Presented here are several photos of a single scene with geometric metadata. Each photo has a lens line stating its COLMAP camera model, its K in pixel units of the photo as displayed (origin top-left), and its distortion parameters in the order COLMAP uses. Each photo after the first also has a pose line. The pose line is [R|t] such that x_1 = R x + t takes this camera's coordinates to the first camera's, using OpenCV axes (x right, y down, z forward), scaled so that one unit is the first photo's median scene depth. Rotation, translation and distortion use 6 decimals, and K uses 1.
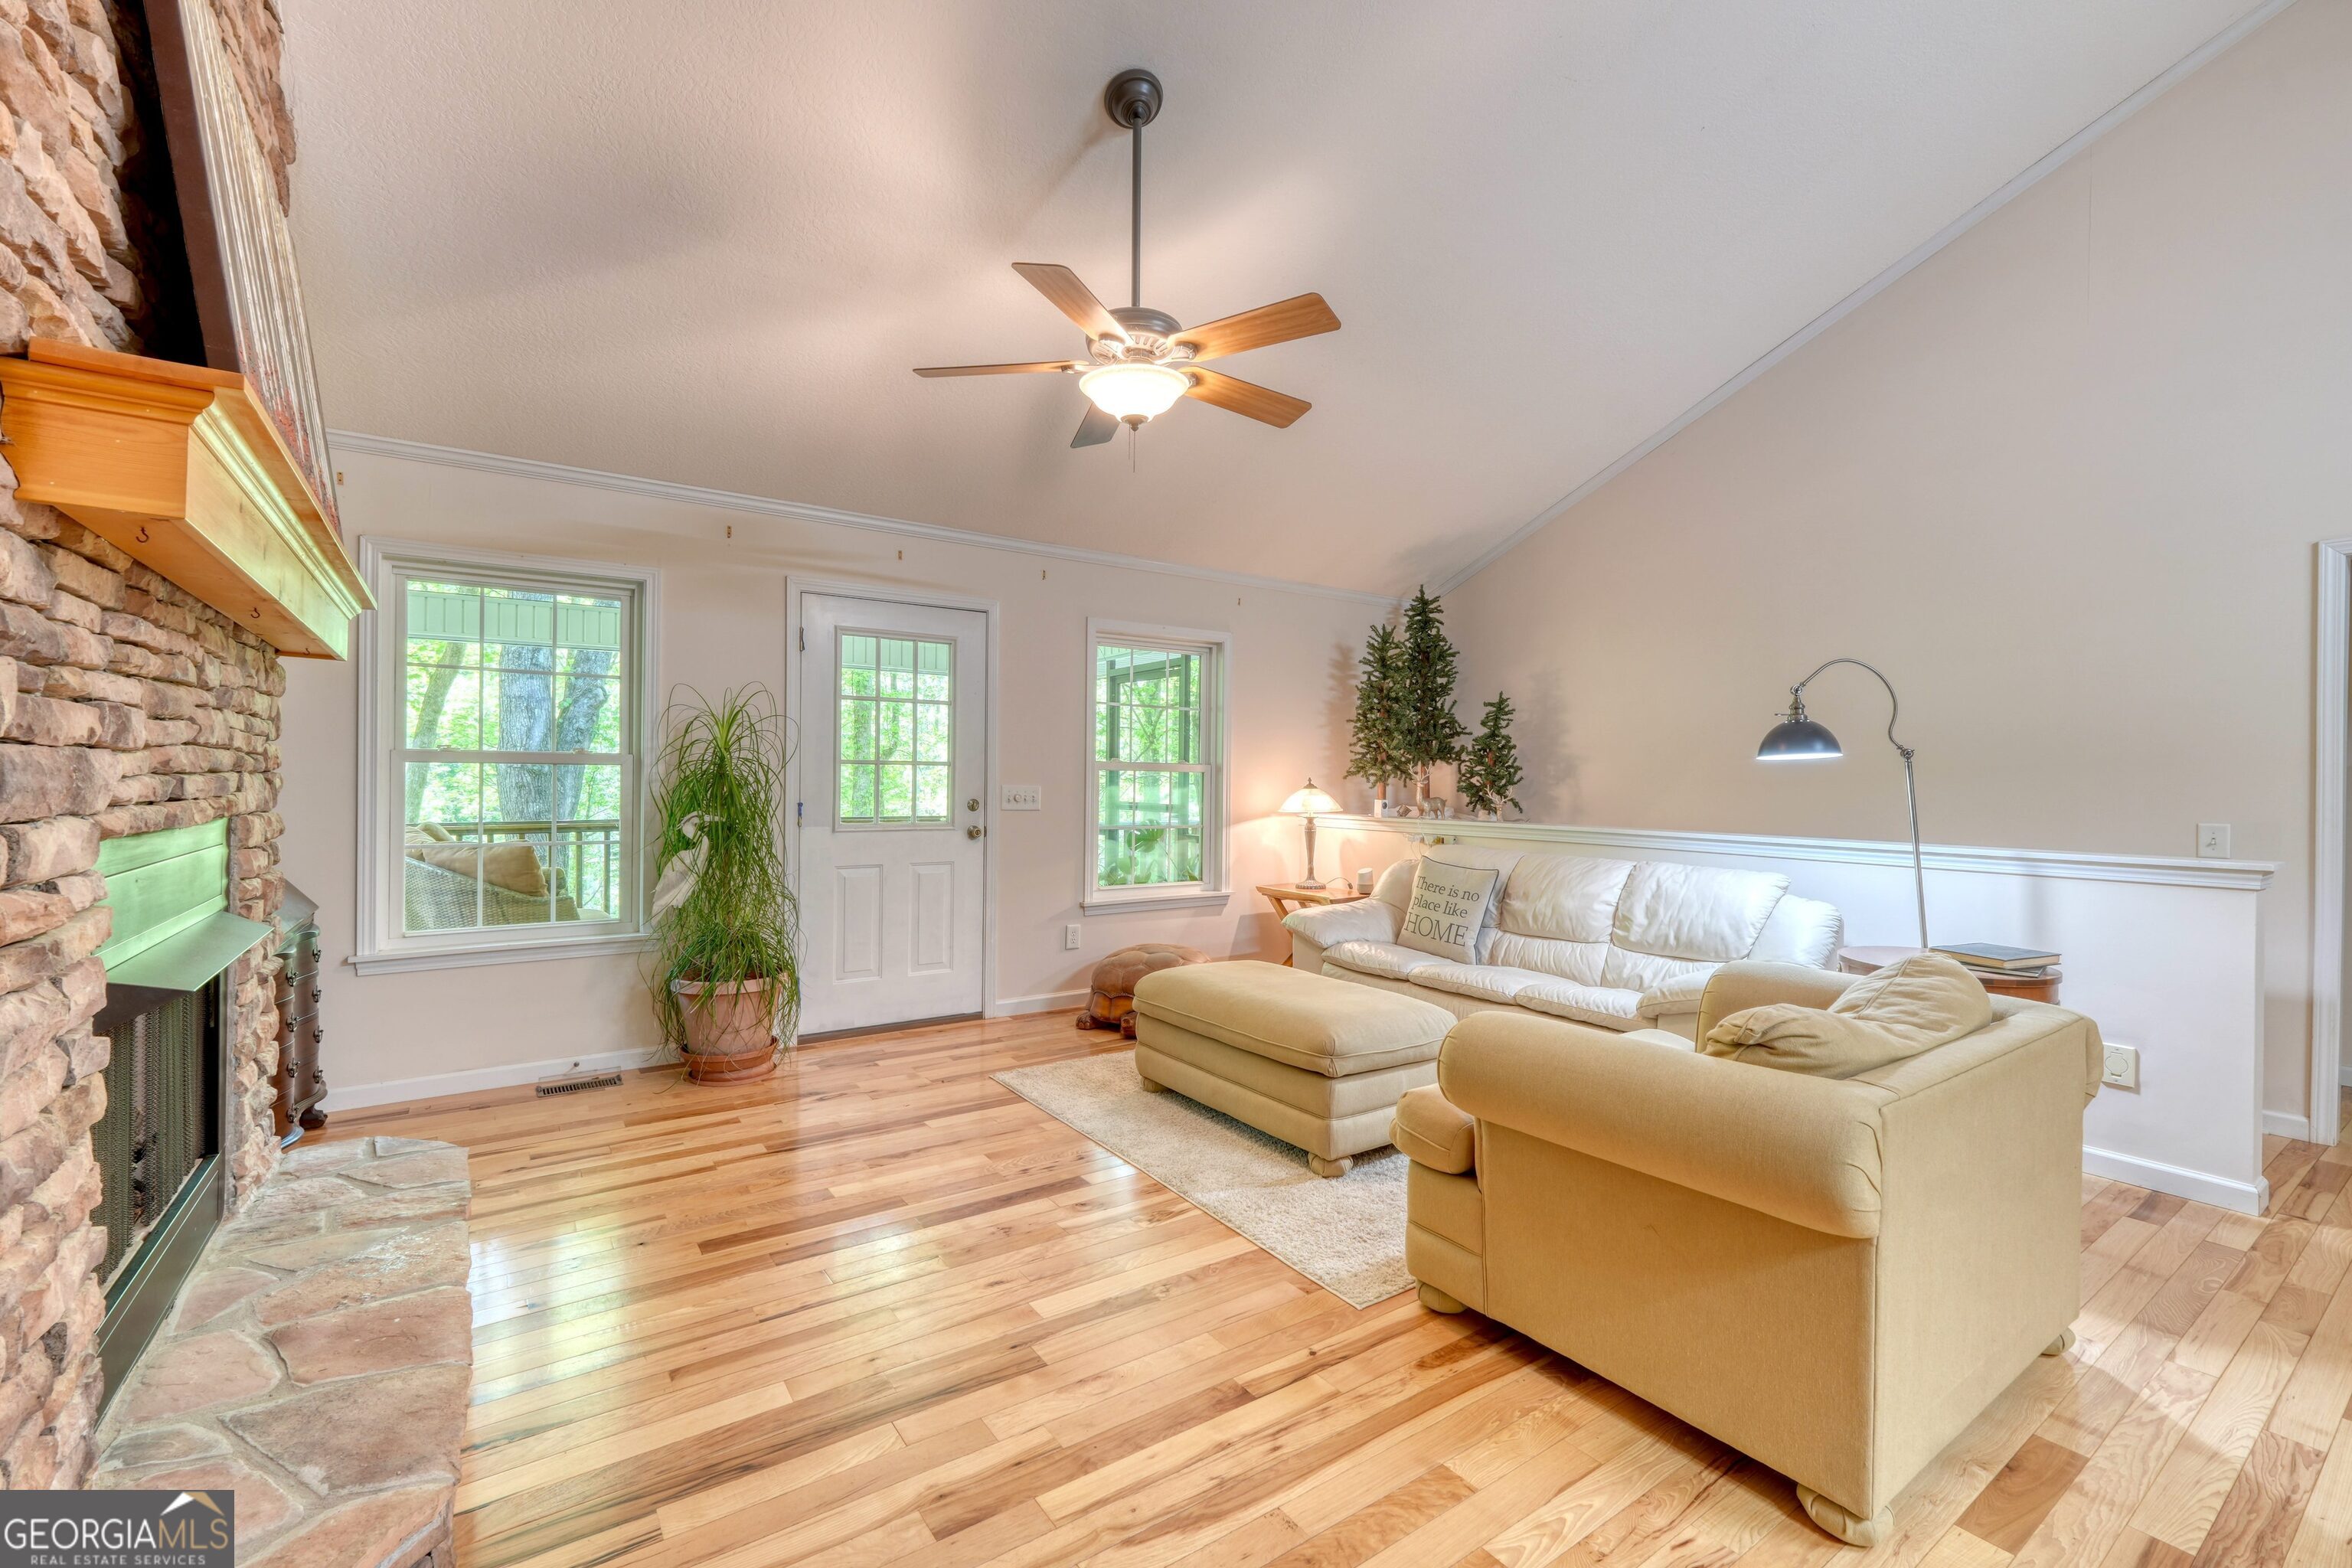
lens RADIAL K [[998.5, 0, 1172.1], [0, 998.5, 784.0], [0, 0, 1]] dist [-0.008711, 0.003844]
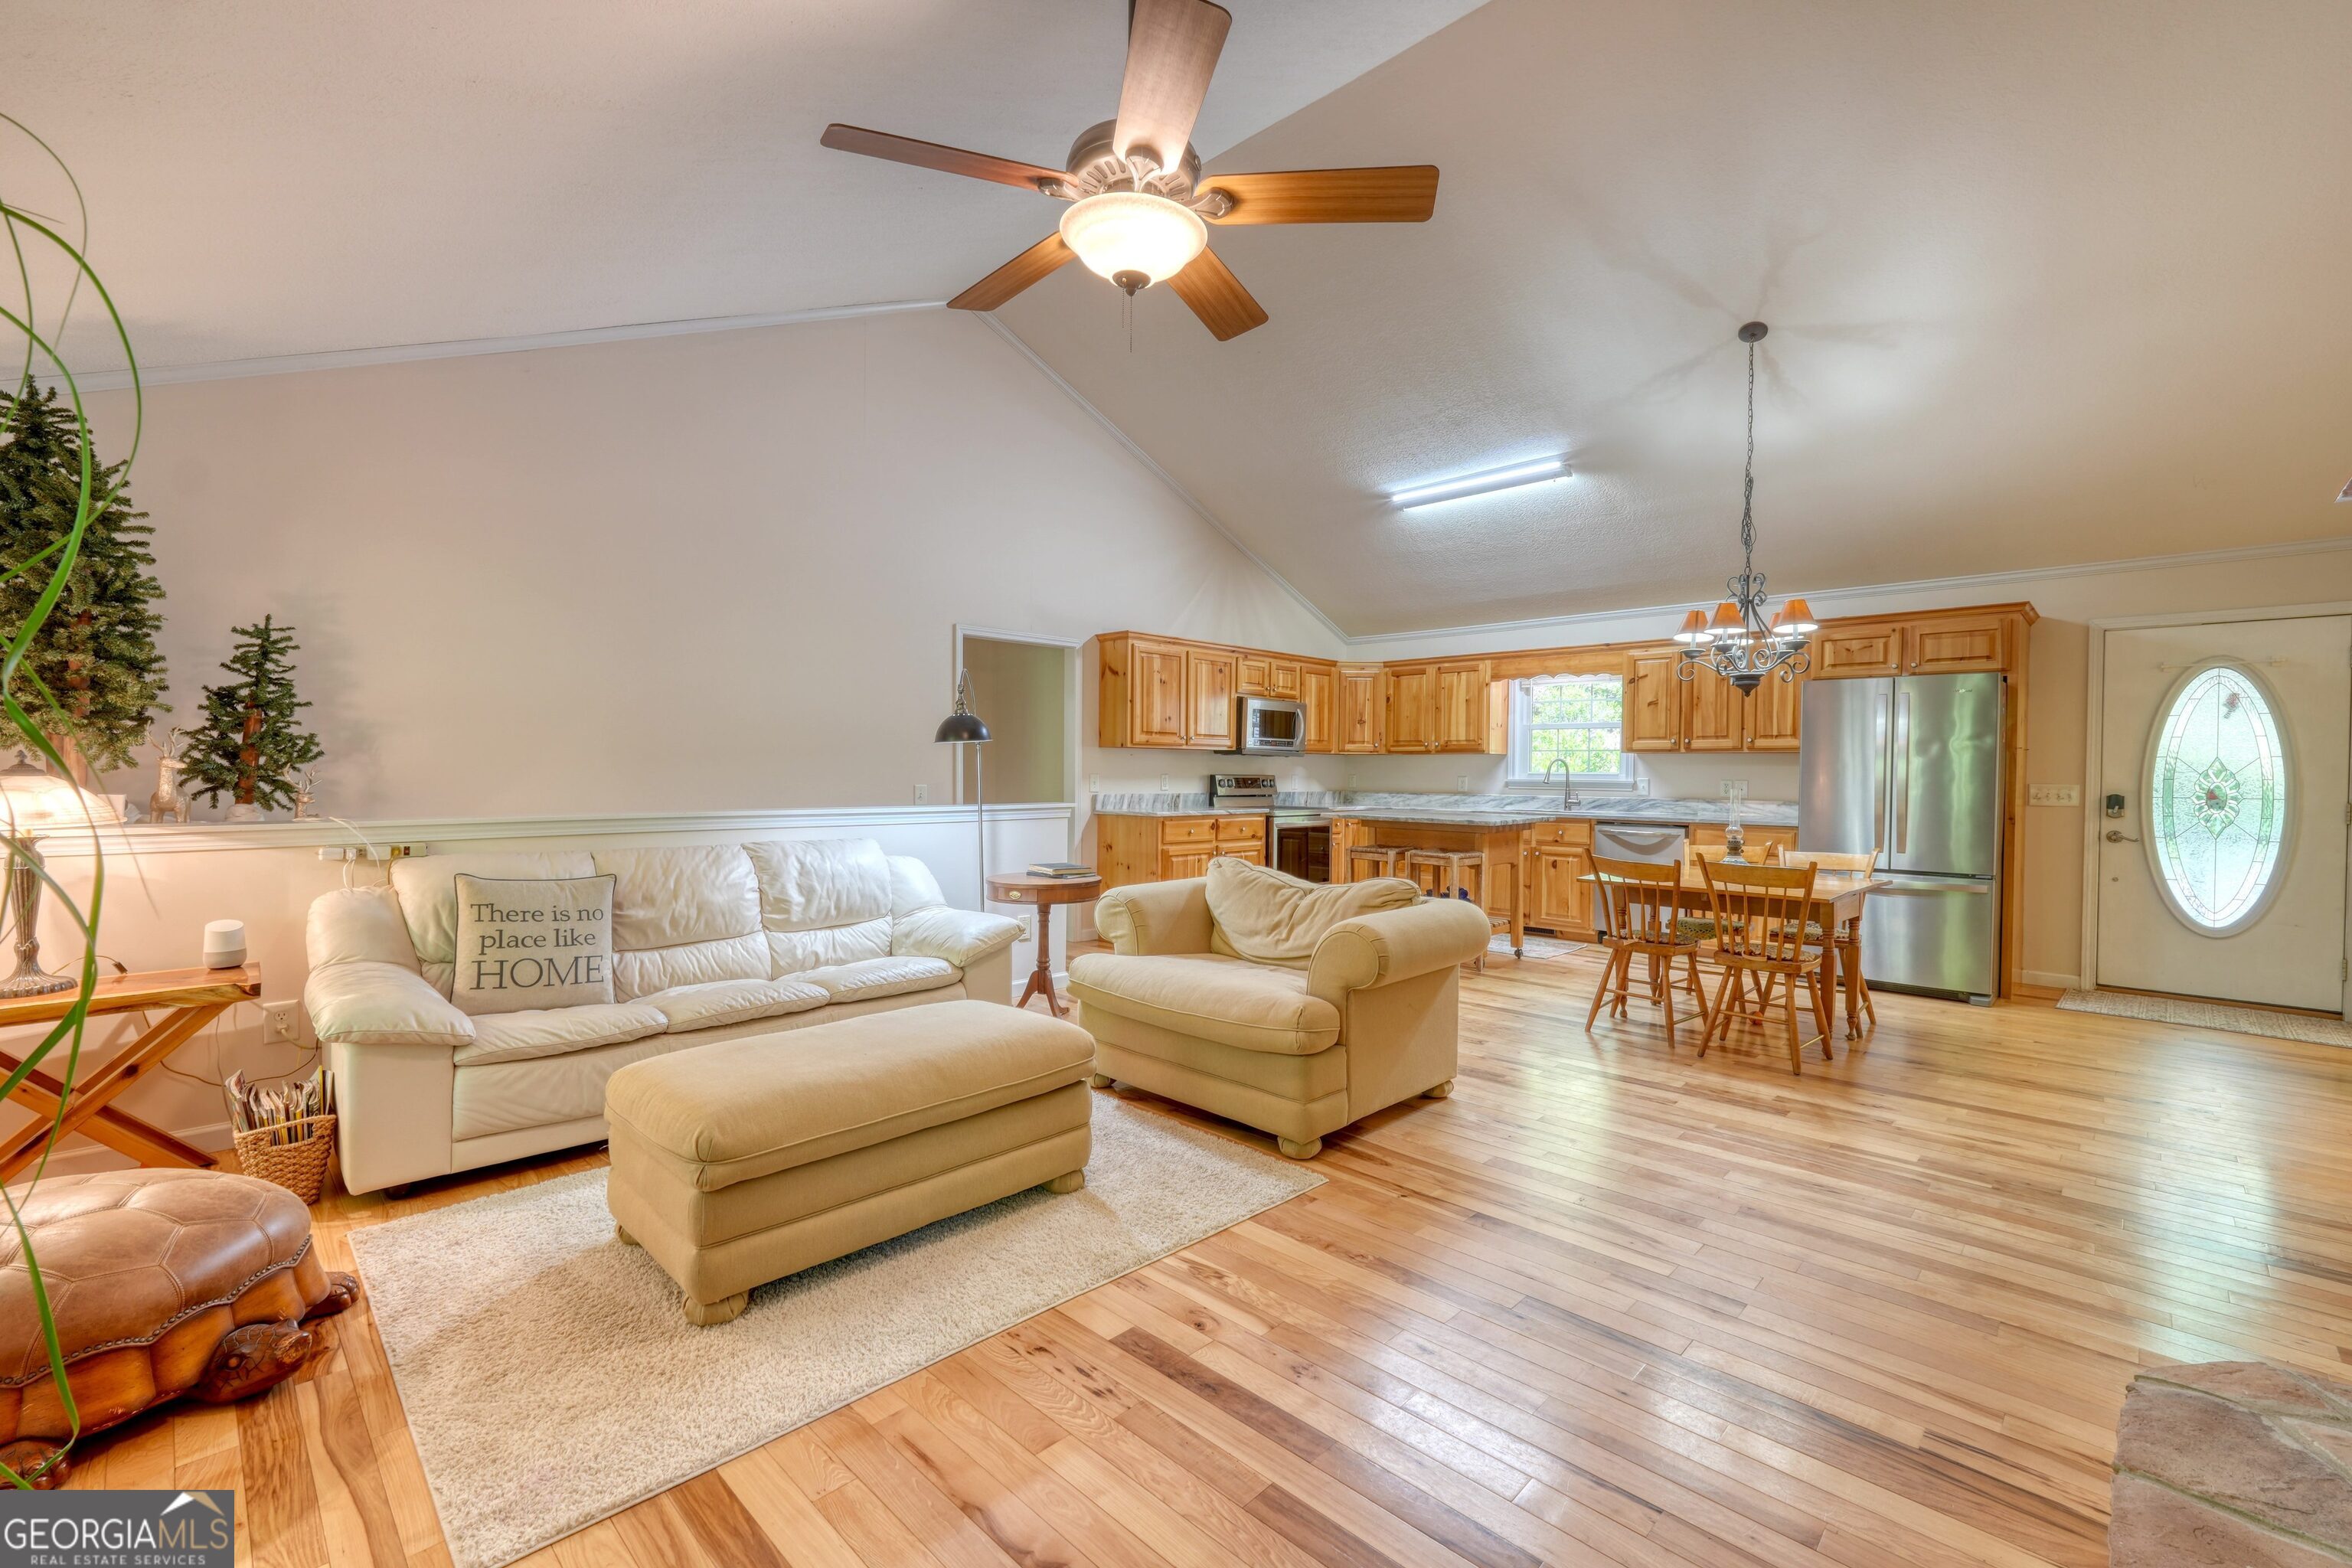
lens RADIAL K [[998.5, 0, 1167.0], [0, 998.5, 777.4], [0, 0, 1]] dist [-0.008711, 0.003844]
pose [[-0.178123, -0.023886, 0.983718, -0.675801], [-0.002997, 0.999714, 0.023732, -0.011956], [-0.984004, 0.001279, -0.178144, 0.950095]]
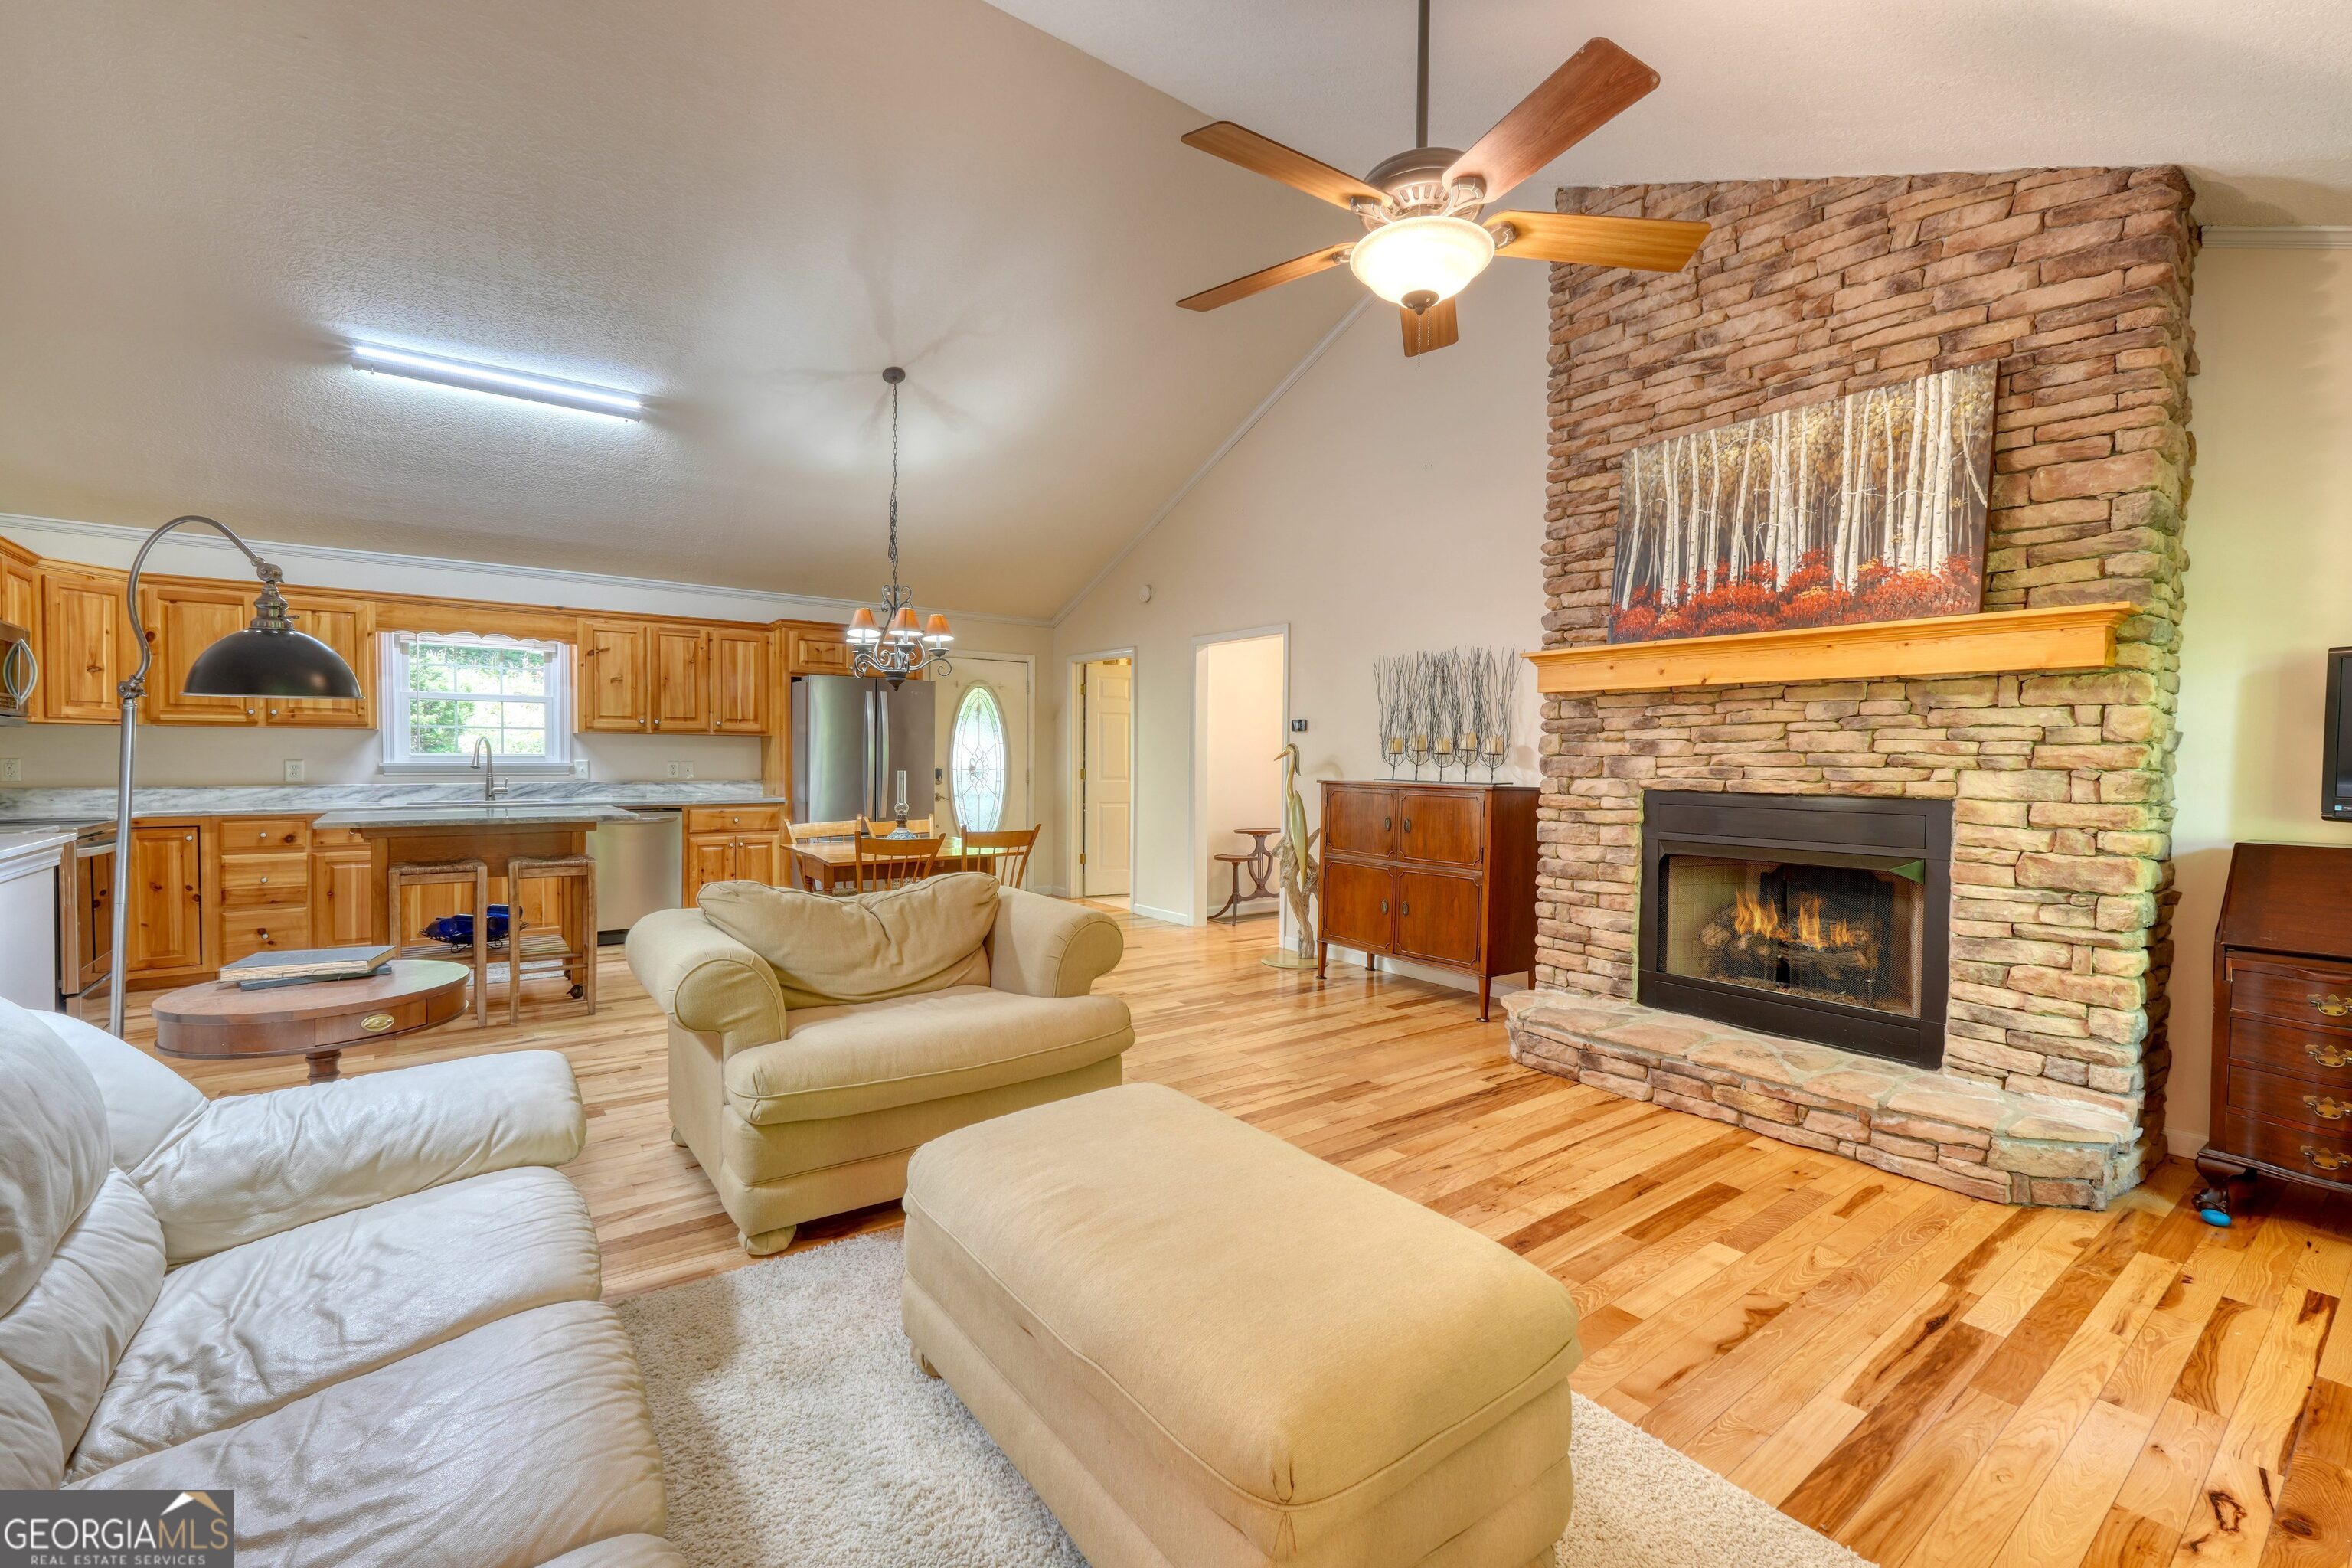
lens RADIAL K [[998.5, 0, 1165.8], [0, 998.5, 780.2], [0, 0, 1]] dist [-0.008711, 0.003844]
pose [[-0.999237, -0.021245, -0.032772, 0.155742], [-0.022273, 0.999261, 0.031317, -0.010203], [0.032082, 0.032023, -0.998972, 1.535518]]
